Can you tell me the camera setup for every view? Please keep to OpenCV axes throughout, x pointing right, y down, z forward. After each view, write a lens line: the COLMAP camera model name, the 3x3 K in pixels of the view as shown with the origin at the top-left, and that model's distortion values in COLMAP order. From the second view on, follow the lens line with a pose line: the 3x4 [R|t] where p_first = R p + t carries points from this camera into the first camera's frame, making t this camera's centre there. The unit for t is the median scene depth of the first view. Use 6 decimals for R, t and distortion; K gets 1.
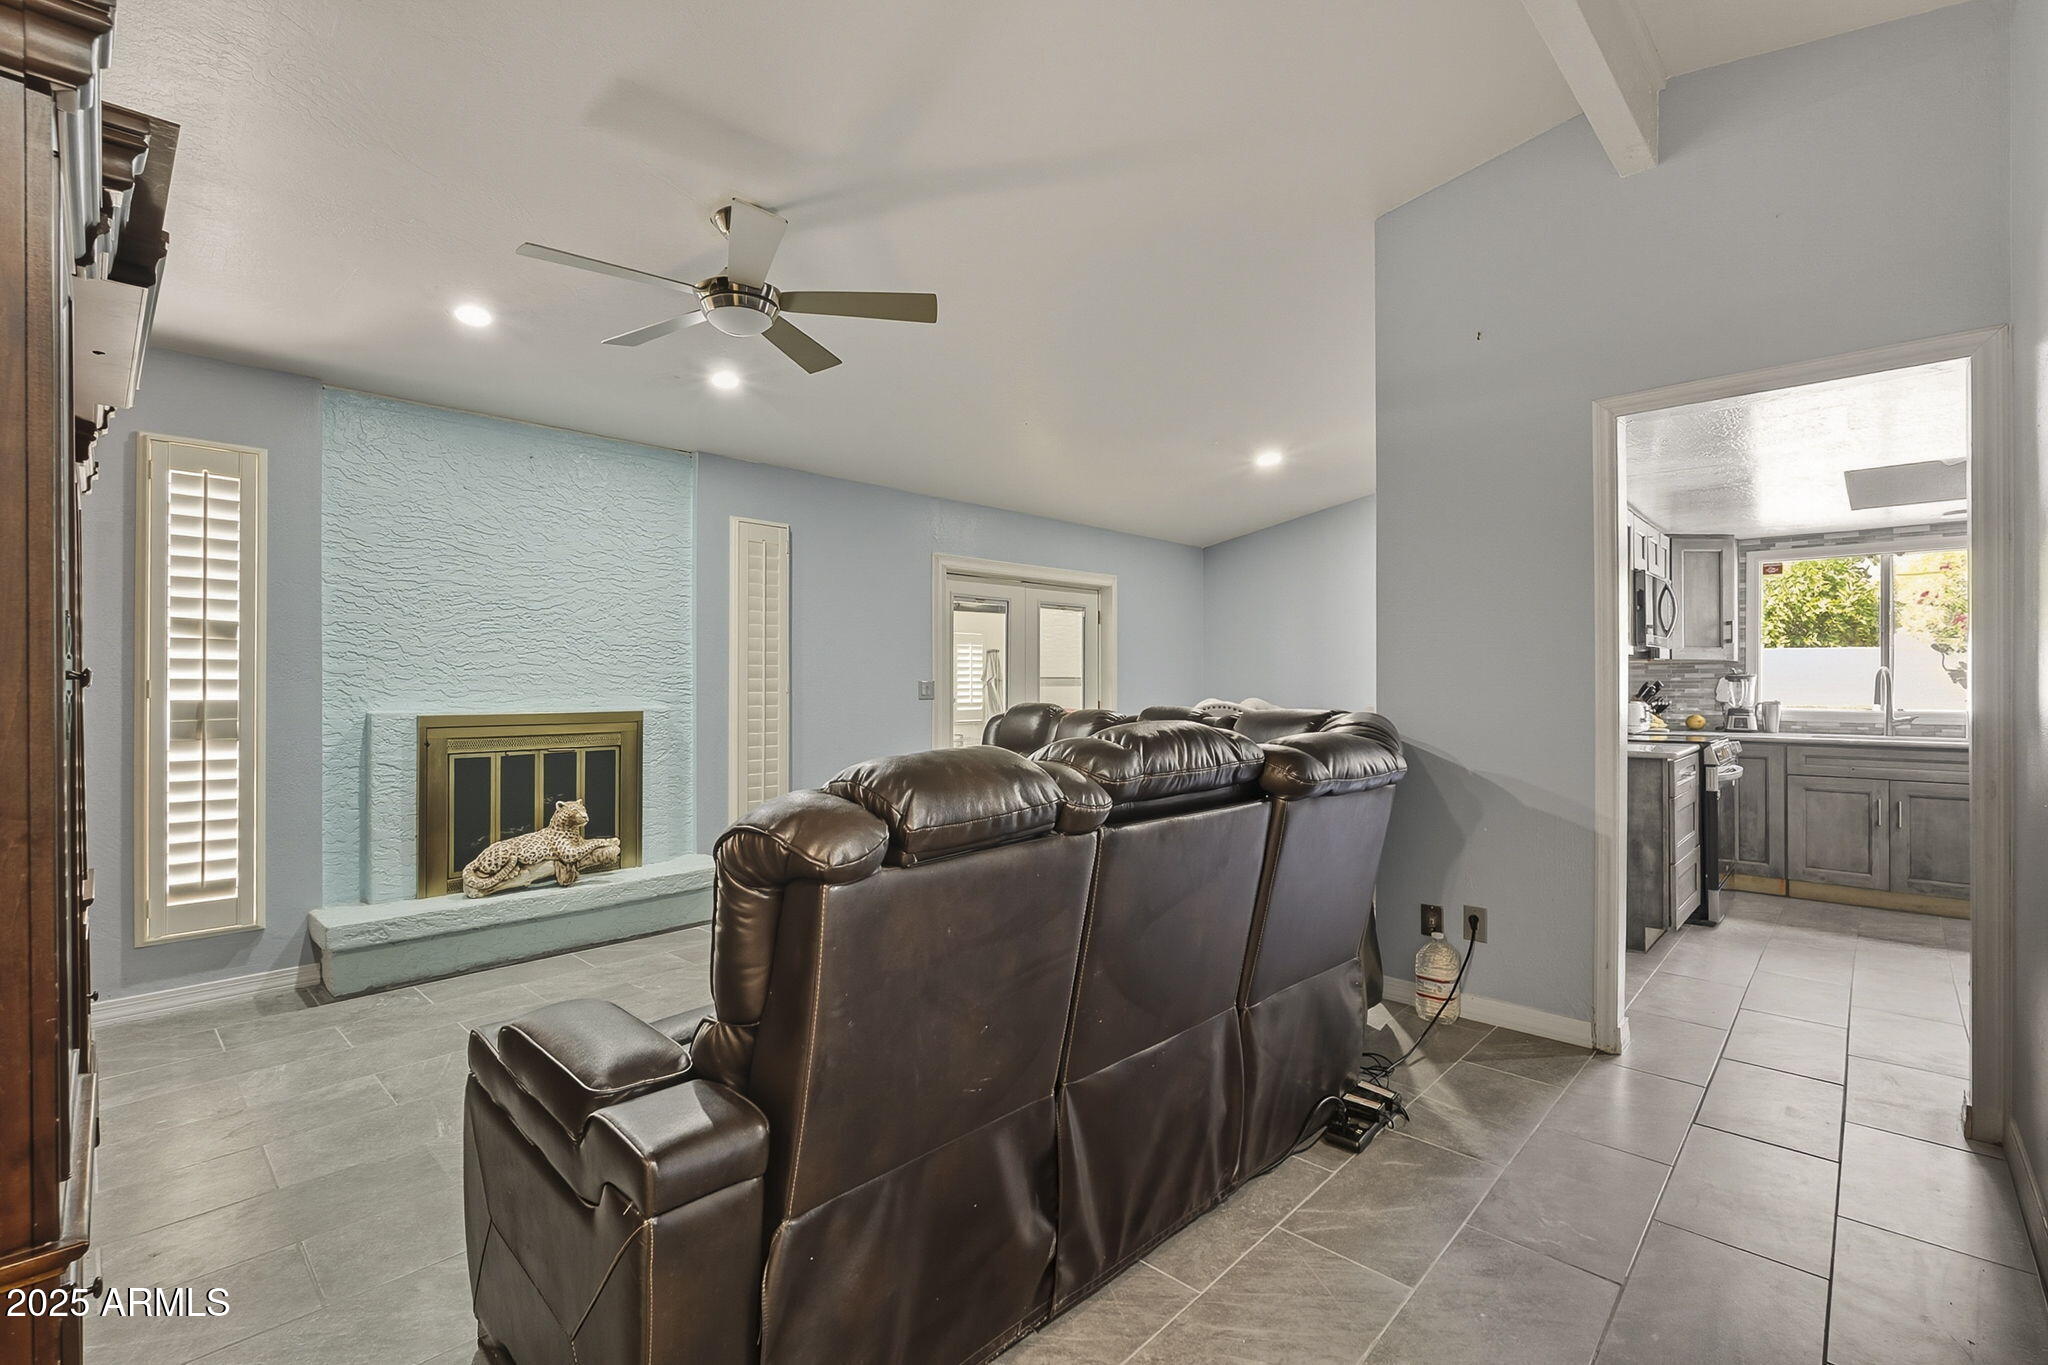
lens RADIAL K [[903.8, 0, 1018.3], [0, 903.8, 682.8], [0, 0, 1]] dist [-0.006045, -0.001193]
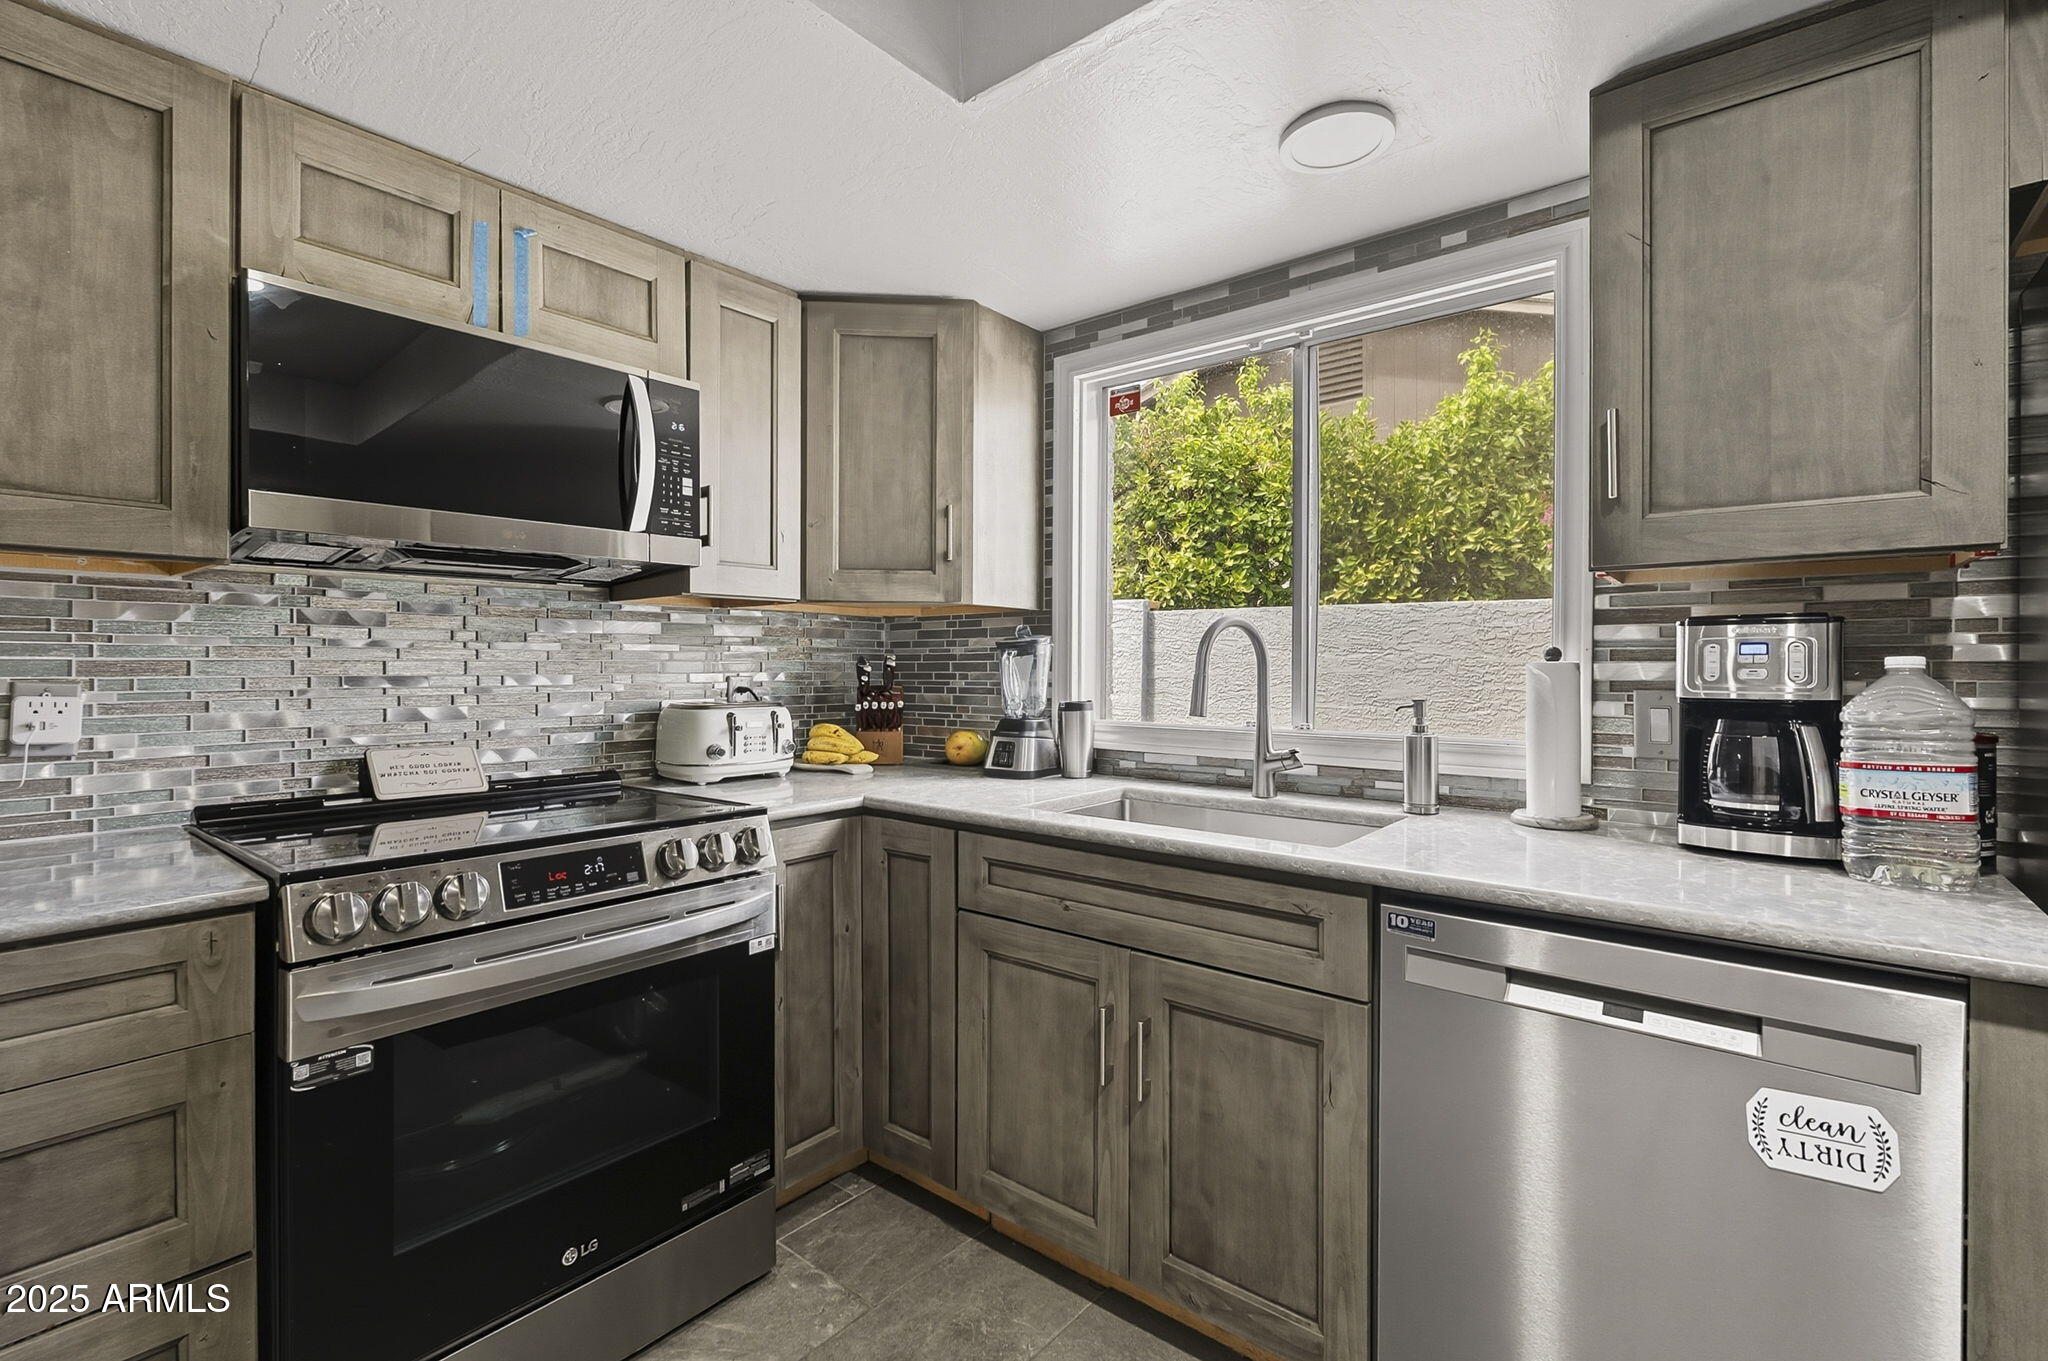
lens RADIAL K [[903.8, 0, 1028.9], [0, 903.8, 666.0], [0, 0, 1]] dist [-0.006045, -0.001193]
pose [[0.997019, 0.002268, 0.077129, 0.789326], [-0.002552, 0.999990, 0.003591, 0.001690], [-0.077120, -0.003777, 0.997015, 0.582376]]
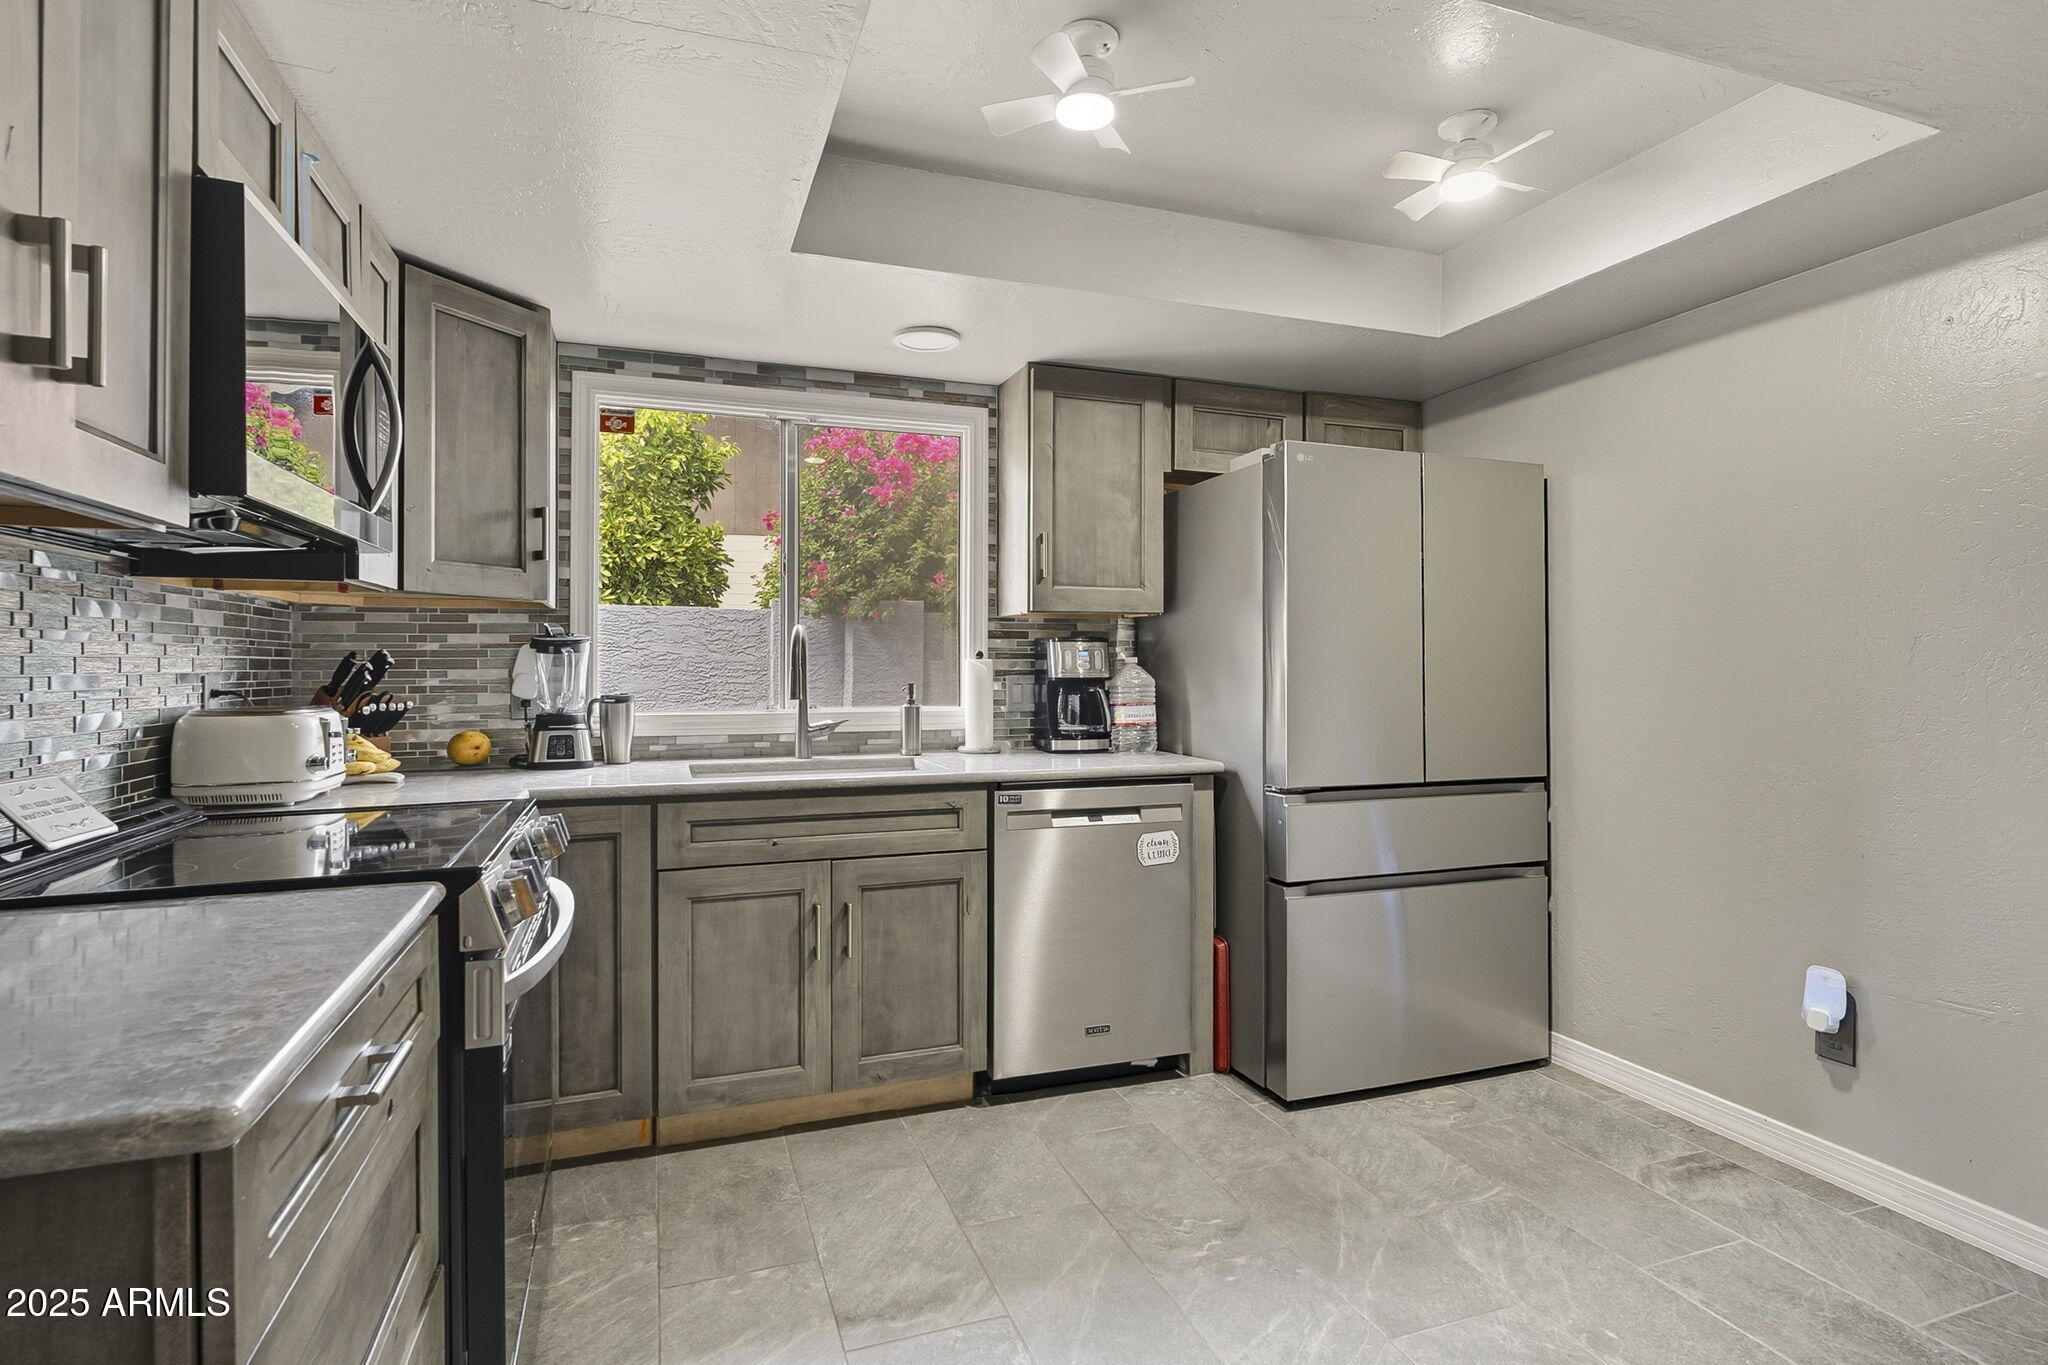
lens RADIAL K [[1018.0, 0, 1018.1], [0, 1018.0, 662.0], [0, 0, 1]] dist [-0.005655, -0.000603]
pose [[0.442854, 0.001749, 0.896592, 0.460155], [-0.002485, 0.999997, -0.000723, 0.002780], [-0.896590, -0.001908, 0.442857, 0.584505]]
